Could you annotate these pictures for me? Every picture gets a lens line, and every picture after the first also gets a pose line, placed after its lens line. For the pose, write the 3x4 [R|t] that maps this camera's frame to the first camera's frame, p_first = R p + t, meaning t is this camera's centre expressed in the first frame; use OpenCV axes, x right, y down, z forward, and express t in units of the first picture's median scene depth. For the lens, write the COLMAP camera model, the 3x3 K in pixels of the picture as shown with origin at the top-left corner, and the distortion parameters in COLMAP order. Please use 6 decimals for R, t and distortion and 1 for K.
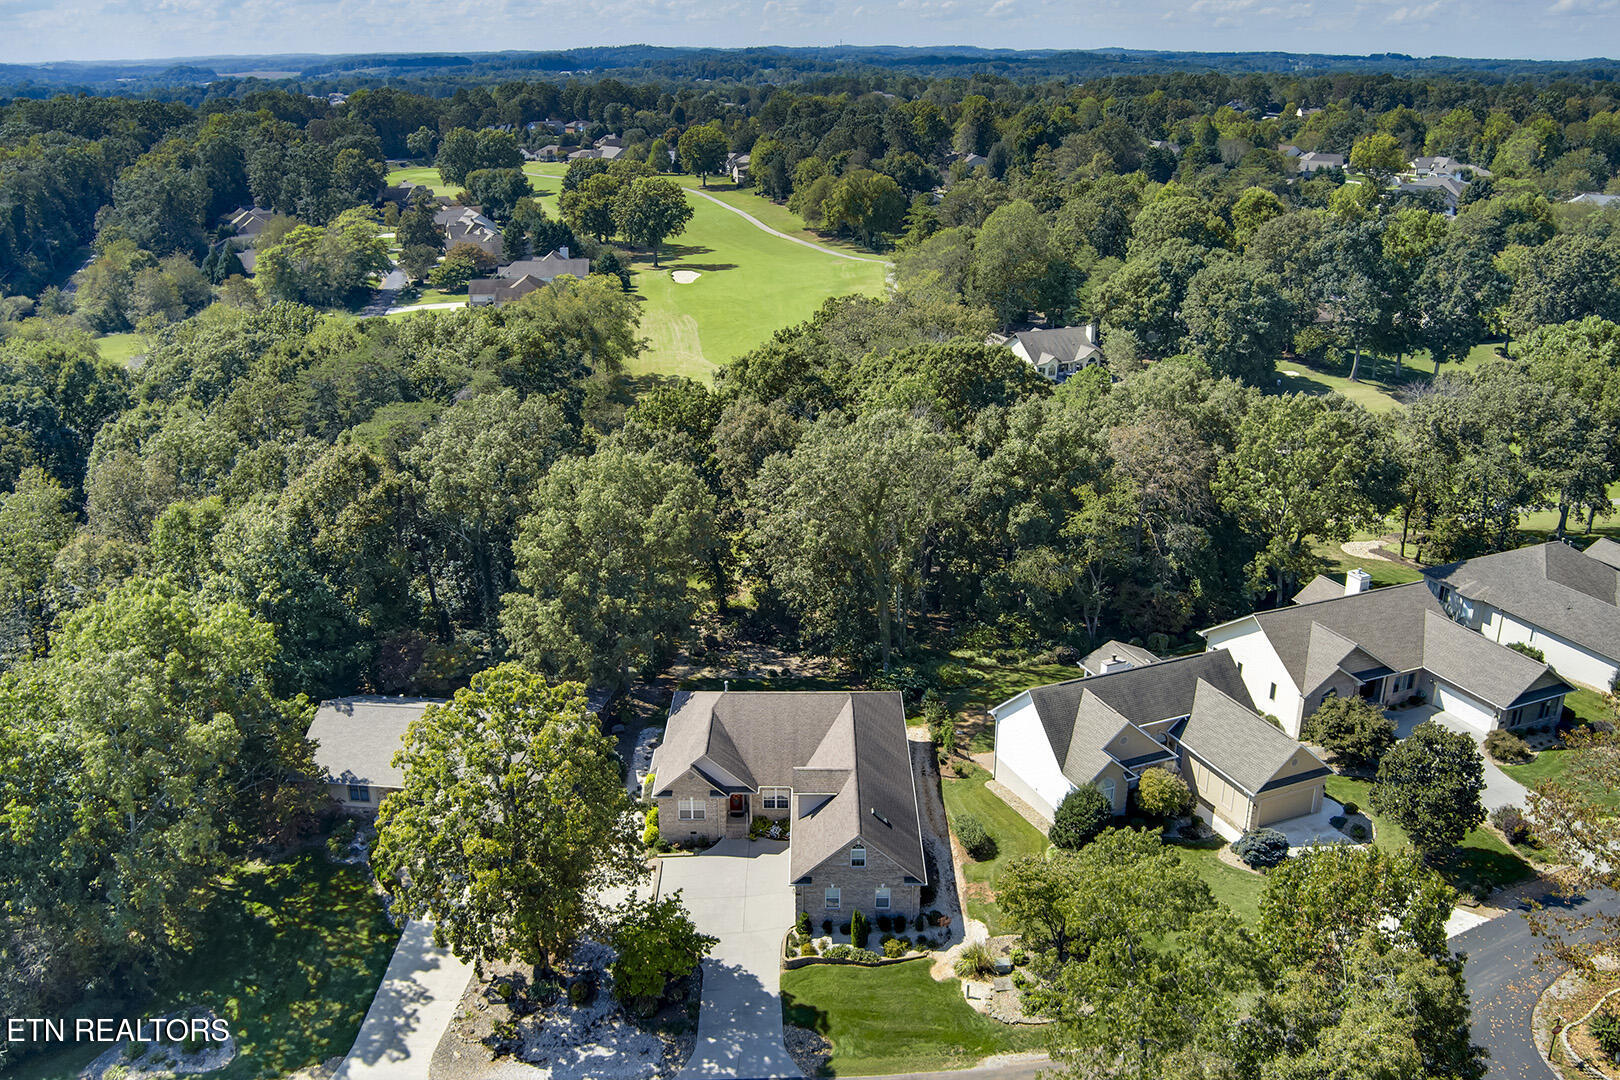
lens RADIAL K [[1325.8, 0, 813.5], [0, 1325.8, 547.3], [0, 0, 1]] dist [-0.080398, 0.049181]
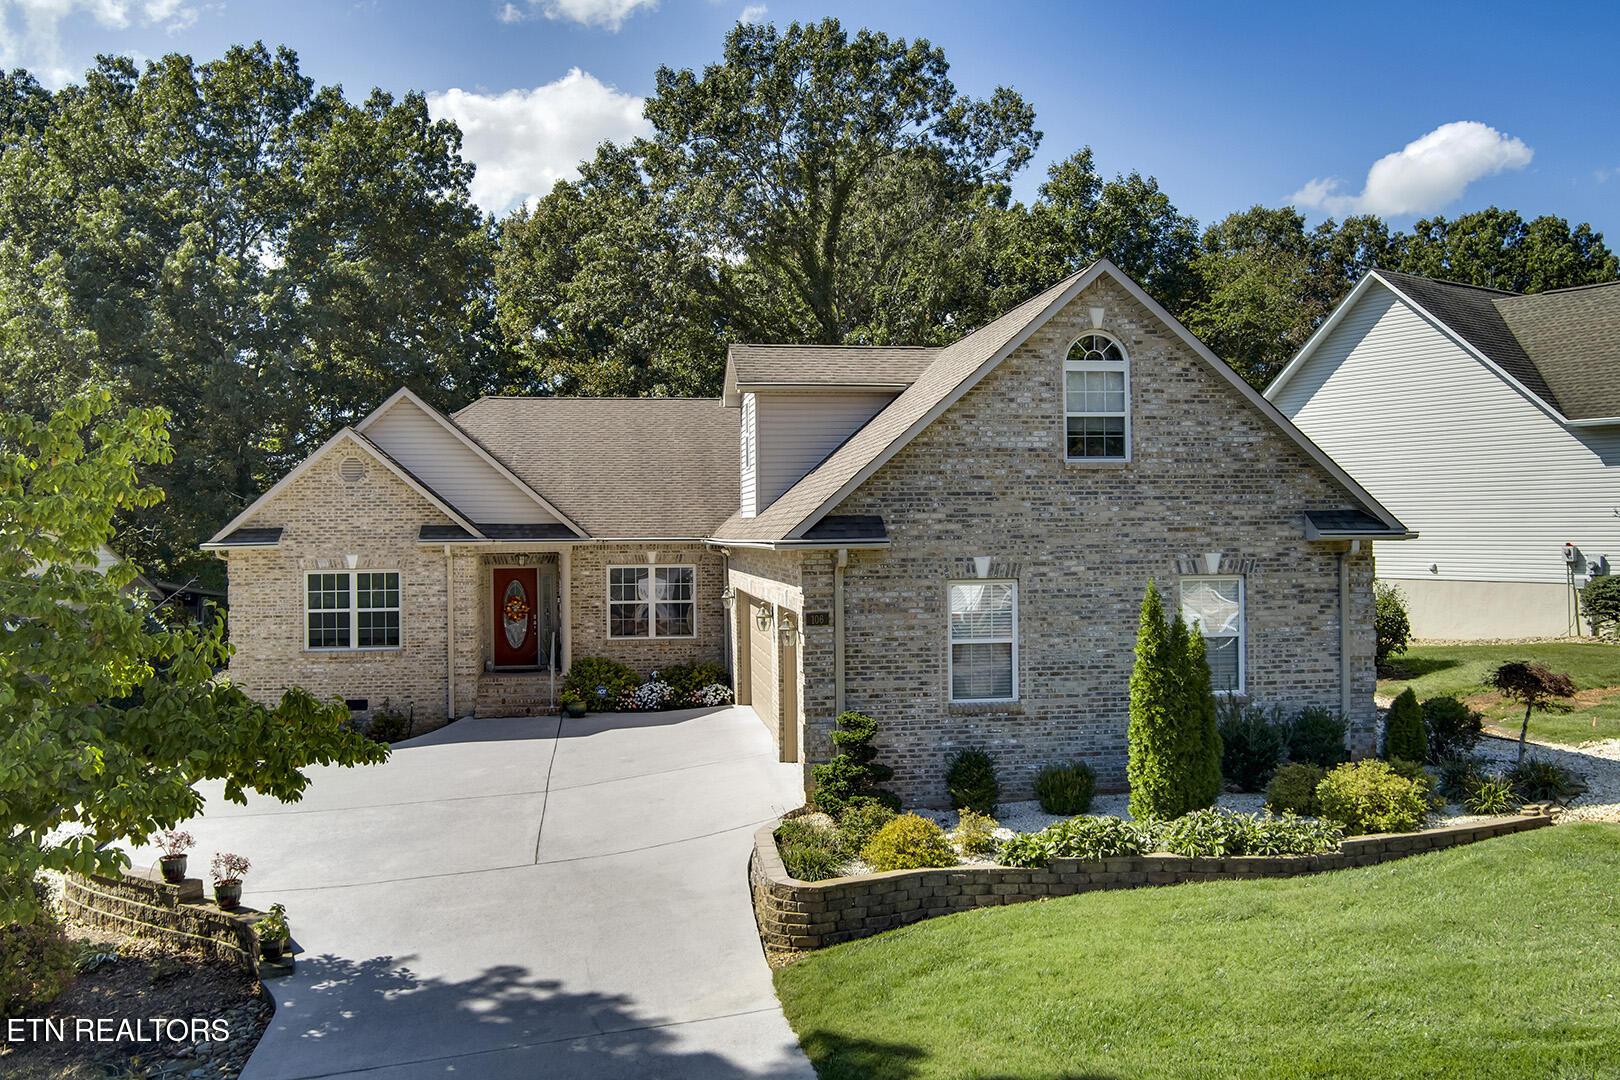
lens RADIAL K [[1325.8, 0, 814.3], [0, 1325.8, 534.6], [0, 0, 1]] dist [-0.080398, 0.049181]
pose [[0.988409, -0.013052, 0.151254, -0.042519], [0.067000, 0.931525, -0.357453, 0.325036], [-0.136231, 0.363444, 0.921602, 0.817471]]
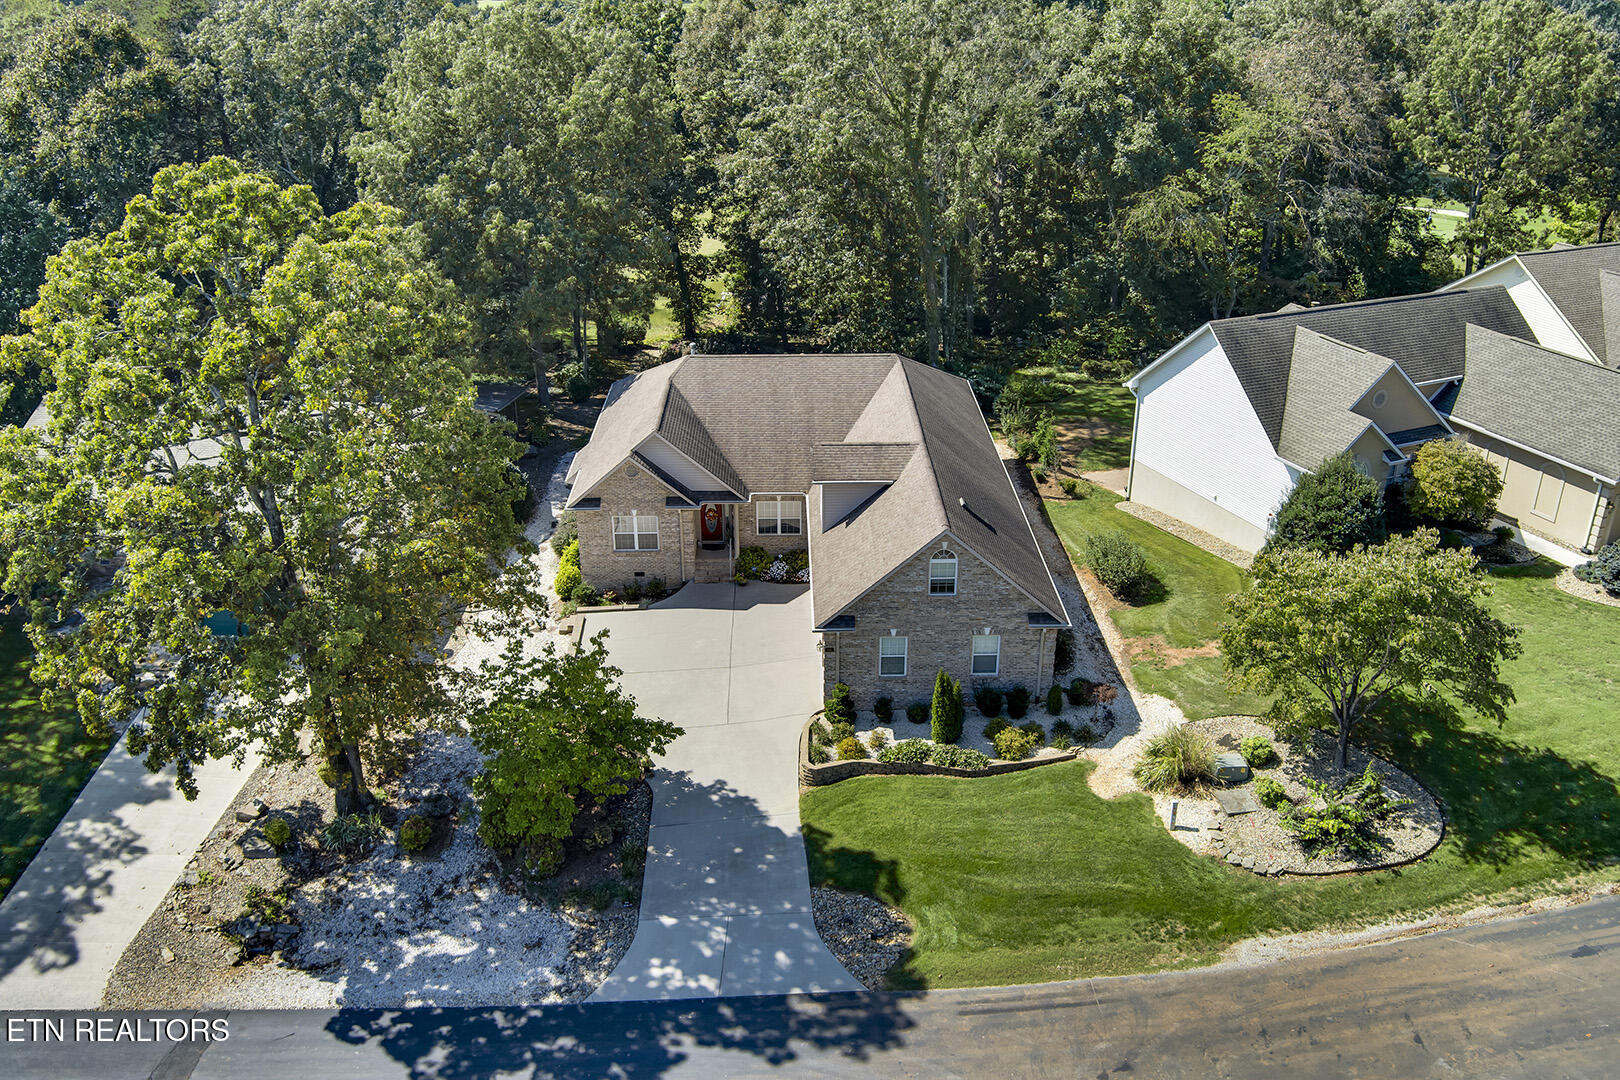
lens RADIAL K [[1325.8, 0, 812.1], [0, 1325.8, 538.2], [0, 0, 1]] dist [-0.080398, 0.049181]
pose [[0.999769, -0.011737, 0.018025, -0.028058], [0.010402, 0.997320, 0.072416, 0.180338], [-0.018826, -0.072211, 0.997212, 0.470891]]
